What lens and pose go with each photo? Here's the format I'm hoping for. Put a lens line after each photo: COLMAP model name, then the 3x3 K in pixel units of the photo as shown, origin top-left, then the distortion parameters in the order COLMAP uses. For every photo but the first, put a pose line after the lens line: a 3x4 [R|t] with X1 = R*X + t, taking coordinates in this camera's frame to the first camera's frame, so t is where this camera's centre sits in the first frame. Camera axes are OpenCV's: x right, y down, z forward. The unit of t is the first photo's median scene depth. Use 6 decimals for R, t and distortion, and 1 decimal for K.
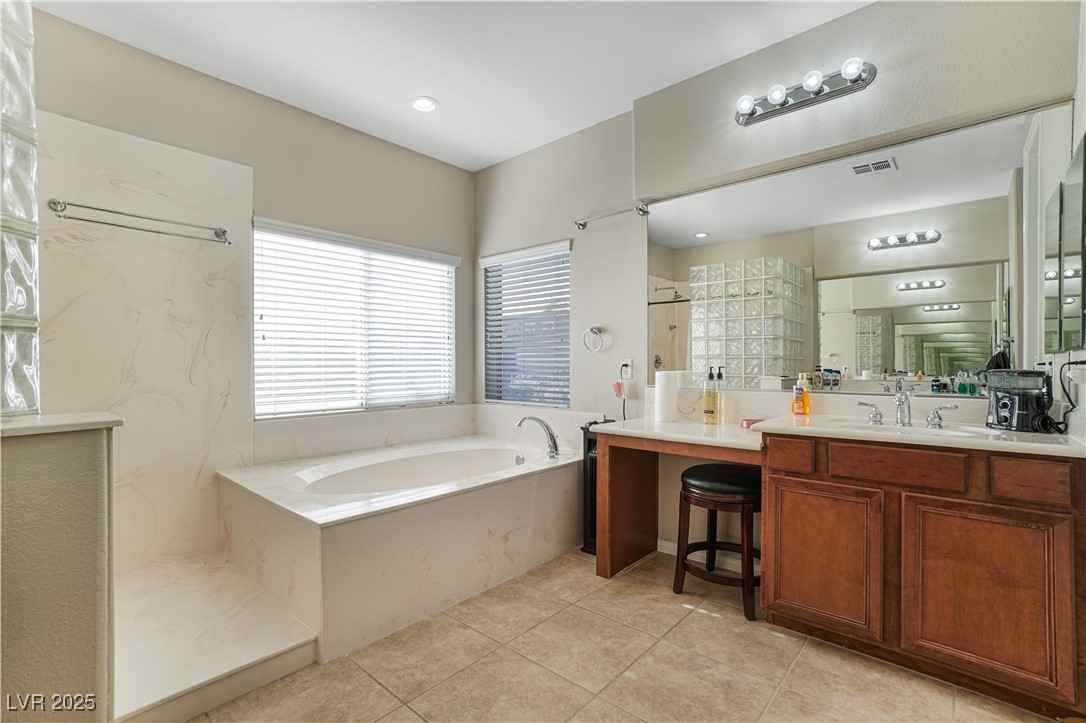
lens RADIAL K [[493.9, 0, 543.0], [0, 493.9, 361.5], [0, 0, 1]] dist [0.000804, 0.000097]
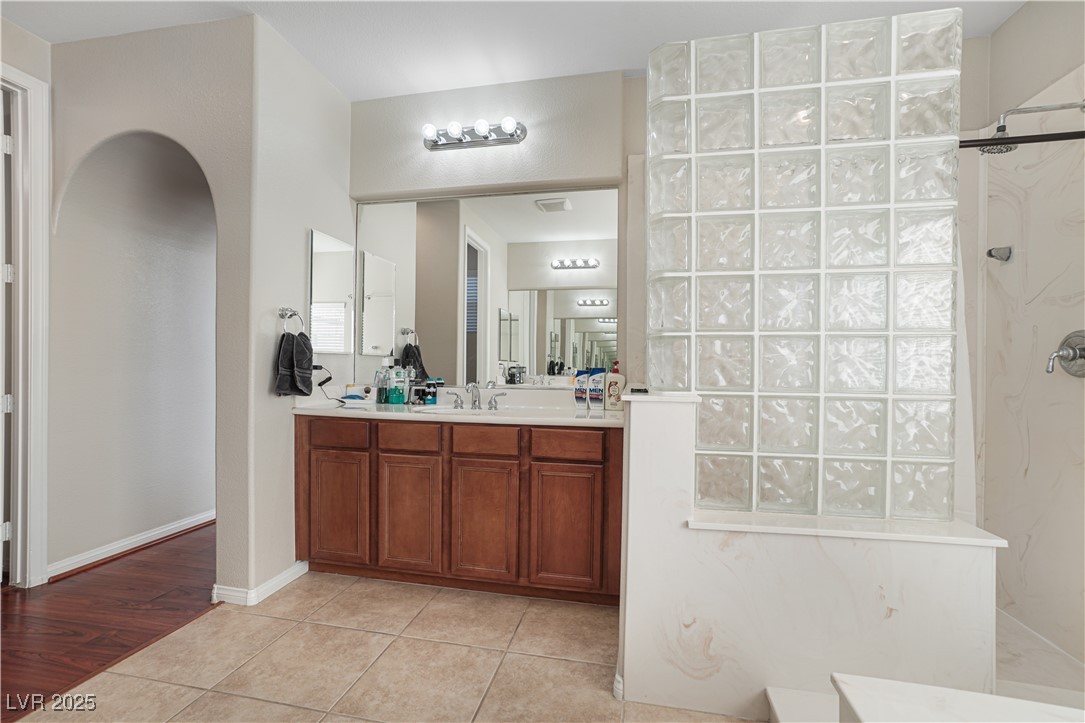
lens RADIAL K [[482.4, 0, 542.5], [0, 482.4, 361.5], [0, 0, 1]] dist [-0.003928, 0.000070]
pose [[0.867181, 0.006429, 0.497952, 0.087670], [-0.007236, 0.999974, -0.000310, 0.000425], [-0.497941, -0.003335, 0.867205, -0.080033]]
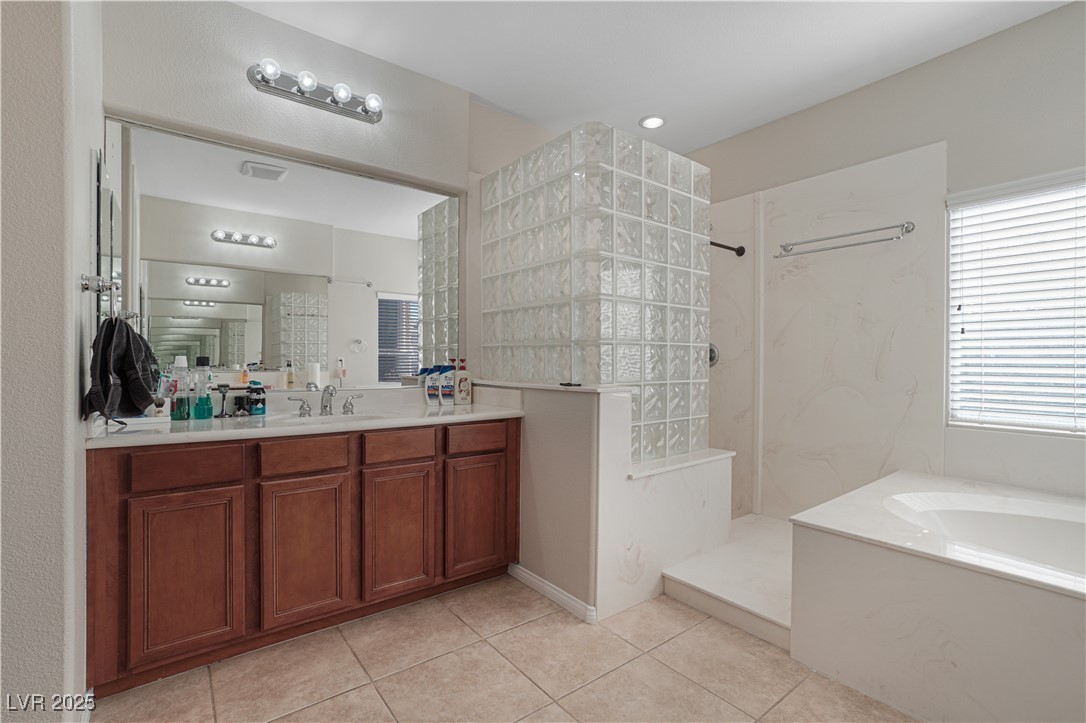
lens RADIAL K [[477.1, 0, 541.7], [0, 477.1, 355.3], [0, 0, 1]] dist [0.000728, 0.000628]
pose [[0.206220, 0.004671, 0.978494, -0.322570], [-0.009897, 0.999947, -0.002687, -0.009783], [-0.978456, -0.009130, 0.206256, 0.341011]]
